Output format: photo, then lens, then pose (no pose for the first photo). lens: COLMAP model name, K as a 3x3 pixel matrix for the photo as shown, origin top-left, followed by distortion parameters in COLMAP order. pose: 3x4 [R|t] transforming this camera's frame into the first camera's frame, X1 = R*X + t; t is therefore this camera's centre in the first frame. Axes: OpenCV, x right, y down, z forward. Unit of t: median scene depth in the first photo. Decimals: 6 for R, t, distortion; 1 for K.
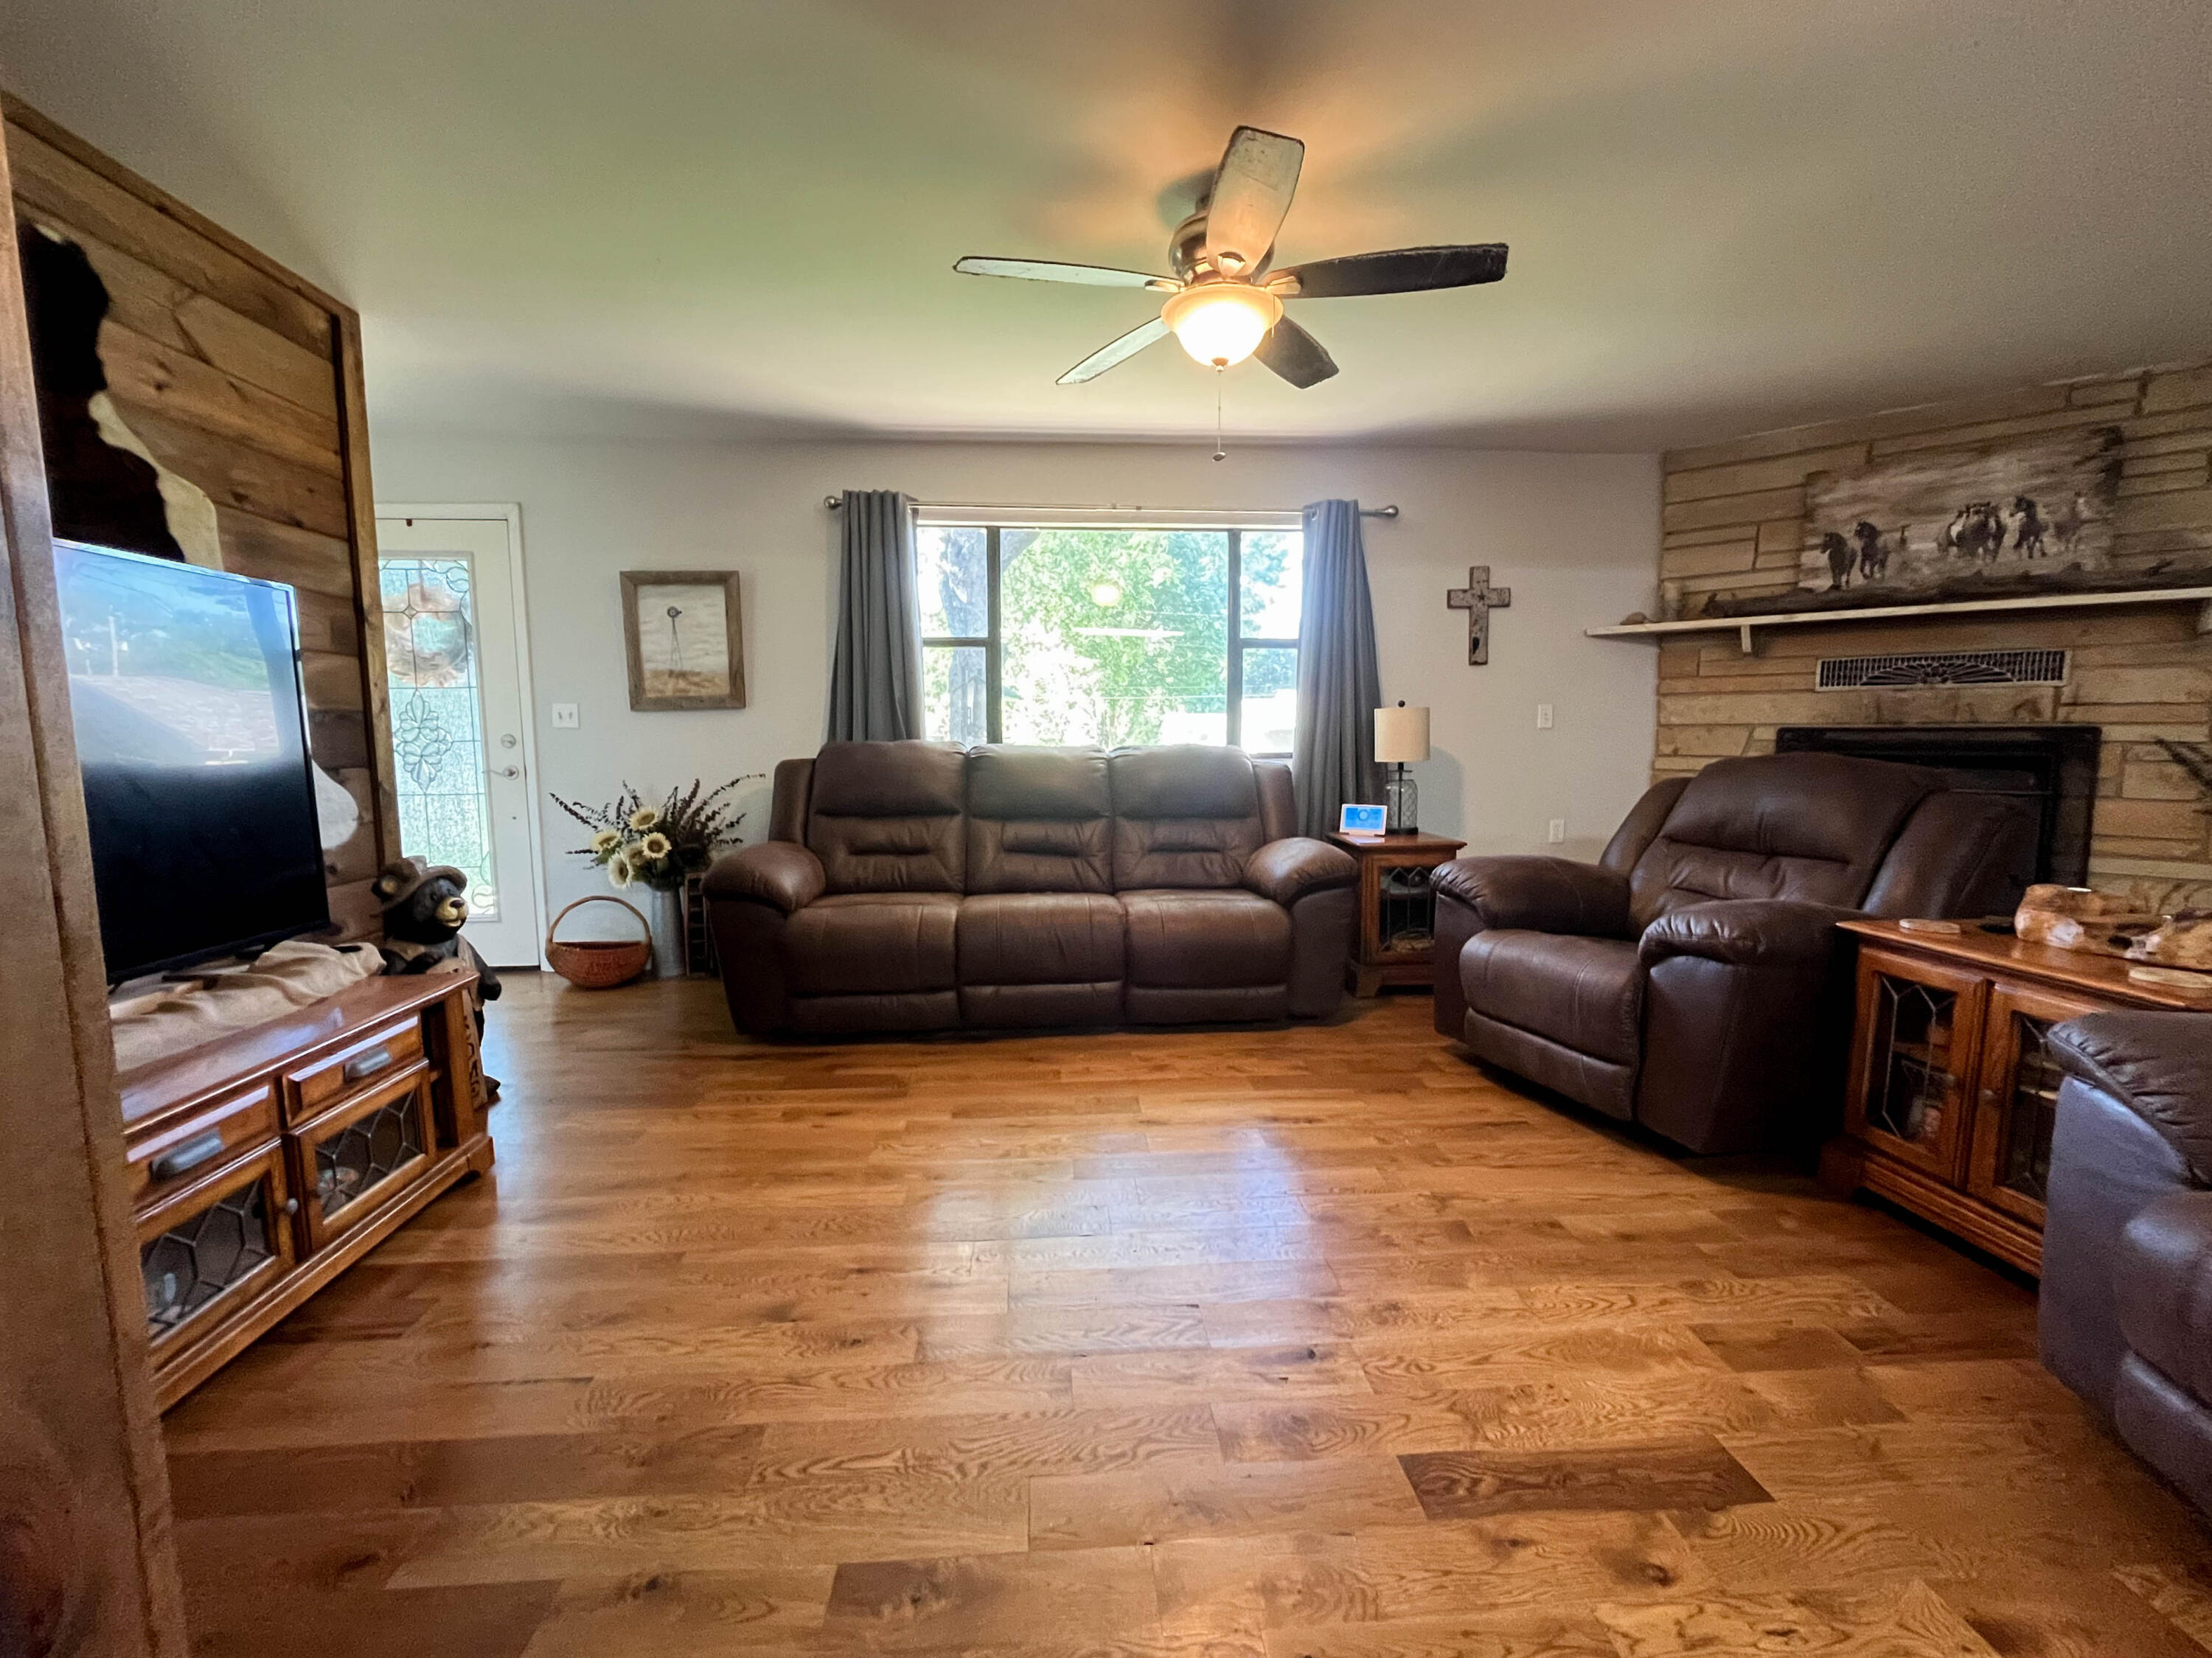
lens RADIAL K [[925.8, 0, 1101.9], [0, 925.8, 830.2], [0, 0, 1]] dist [-0.002205, 0.000095]
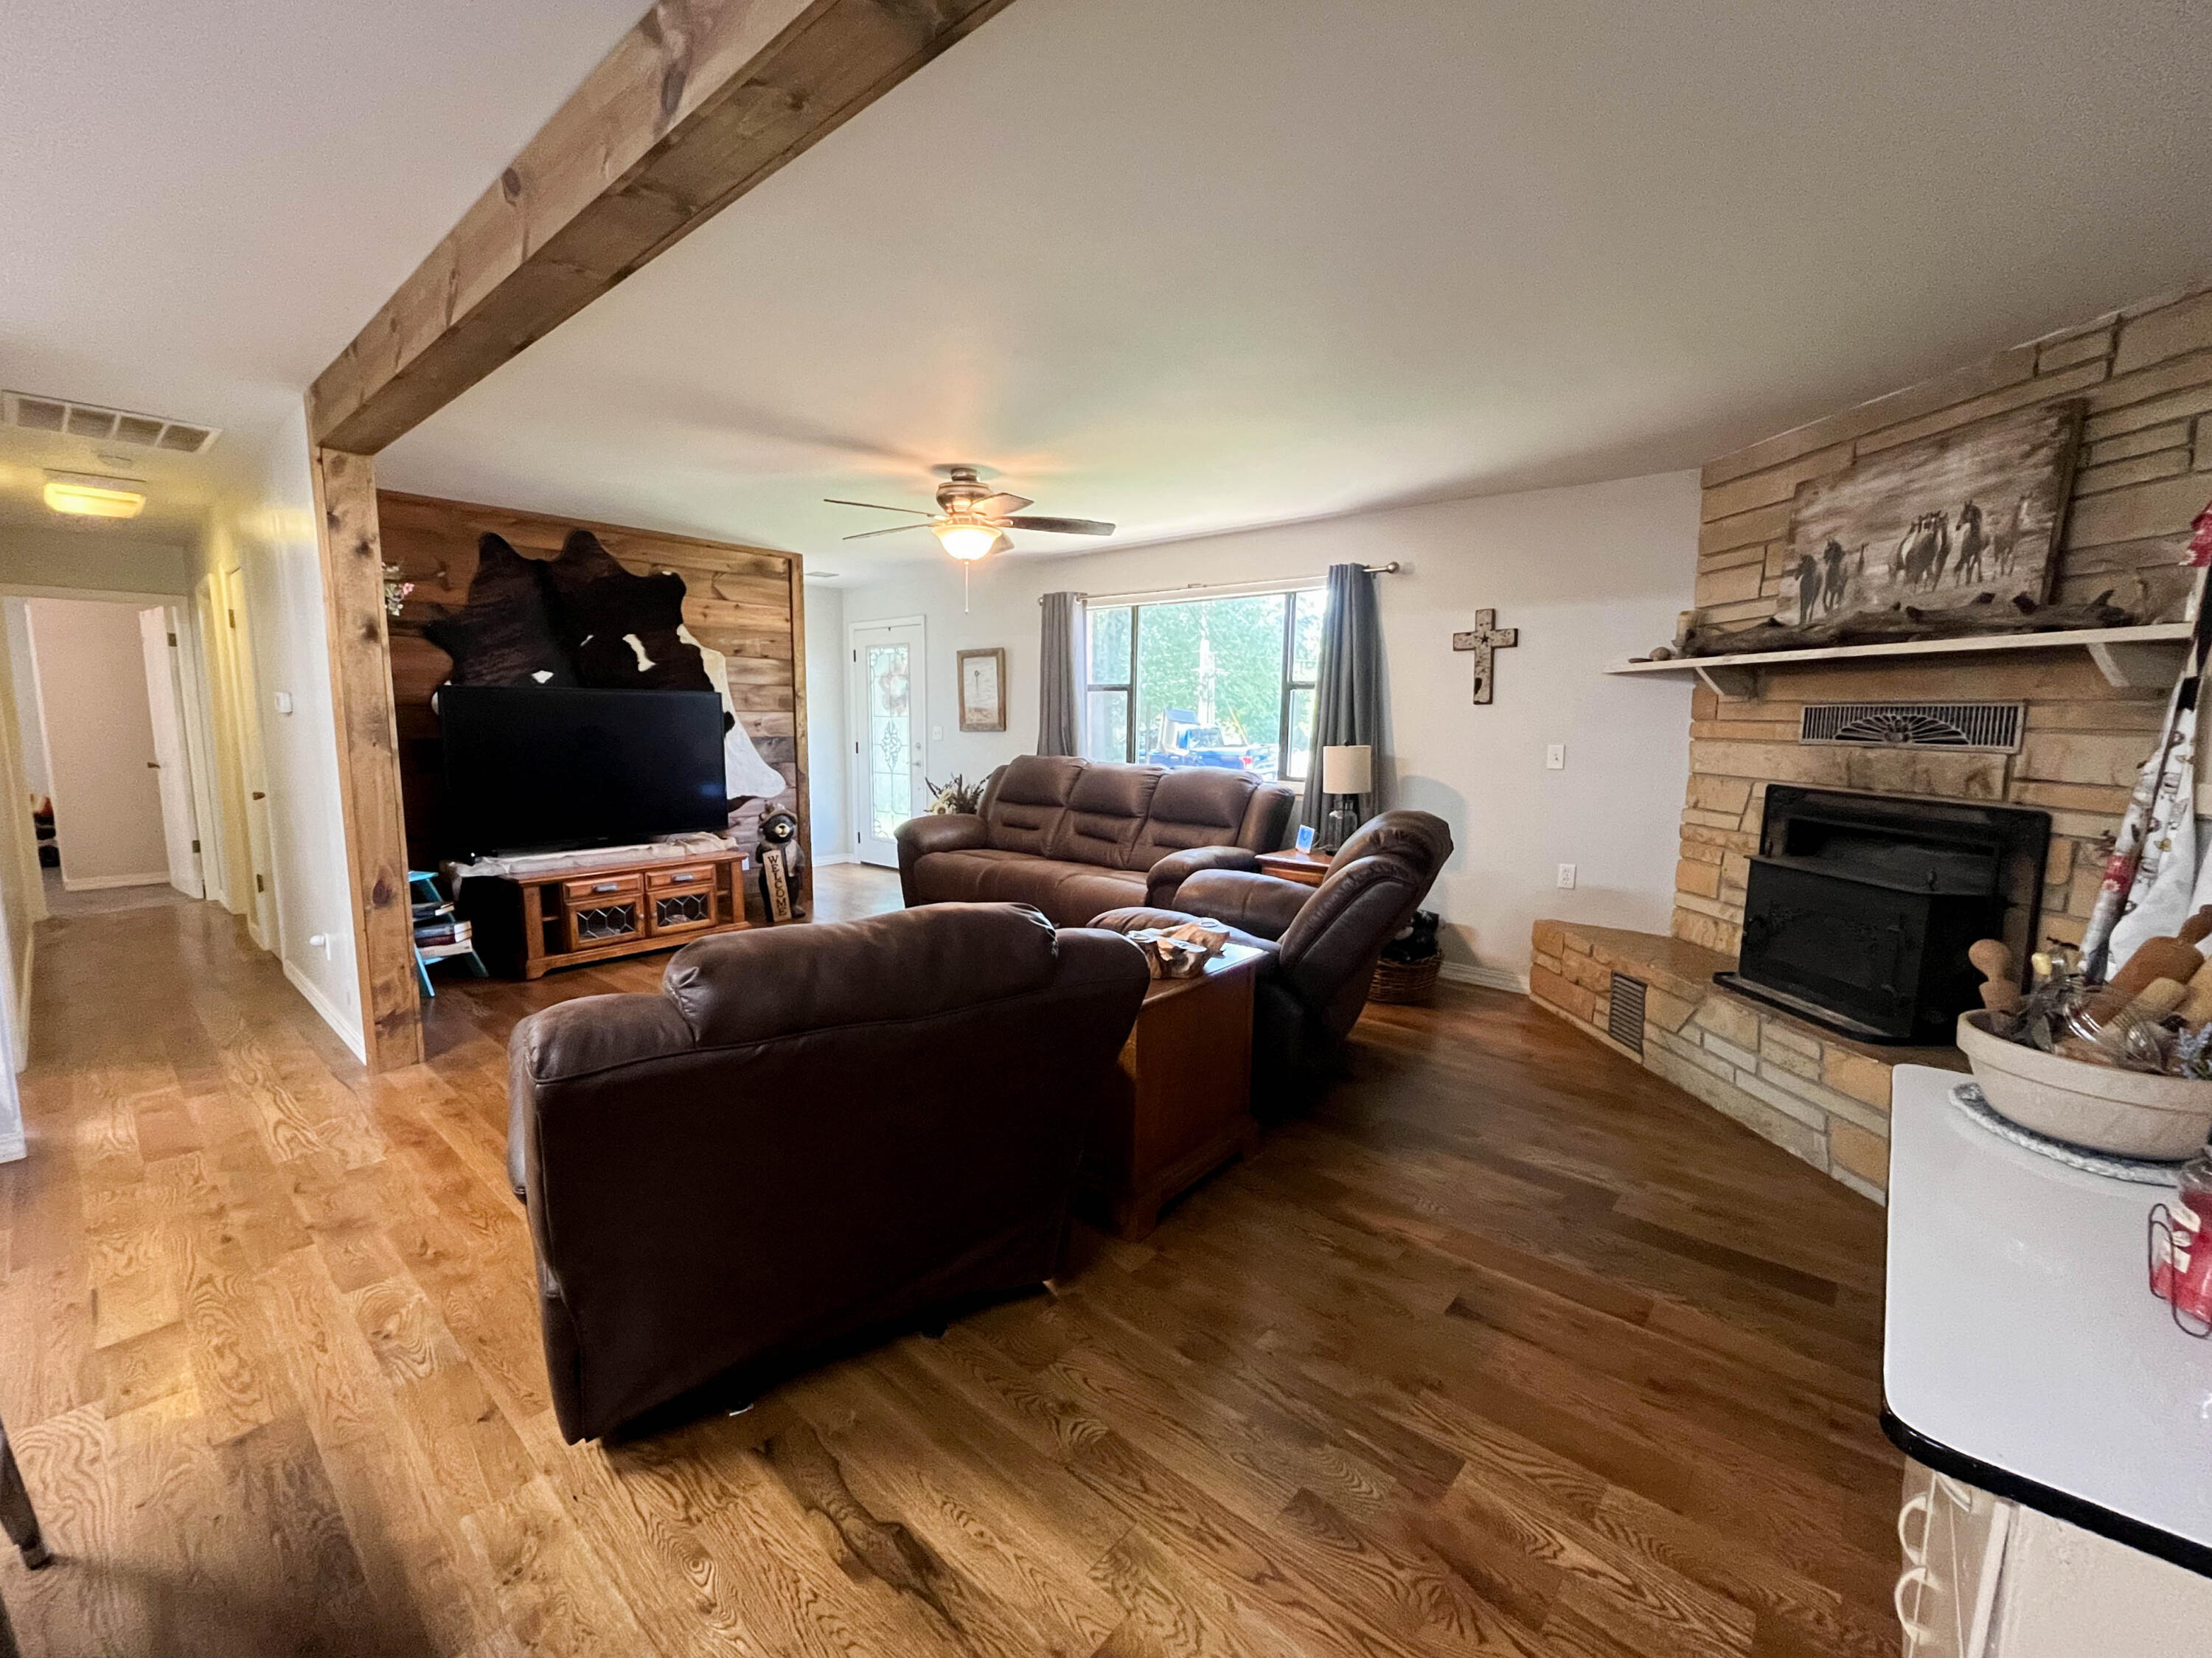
lens RADIAL K [[925.8, 0, 1101.9], [0, 925.8, 830.2], [0, 0, 1]] dist [-0.002205, 0.000095]
pose [[0.706092, 0.099284, -0.701125, 1.012053], [-0.084855, 0.994851, 0.055422, -0.072239], [0.703017, 0.020360, 0.710881, -0.033739]]
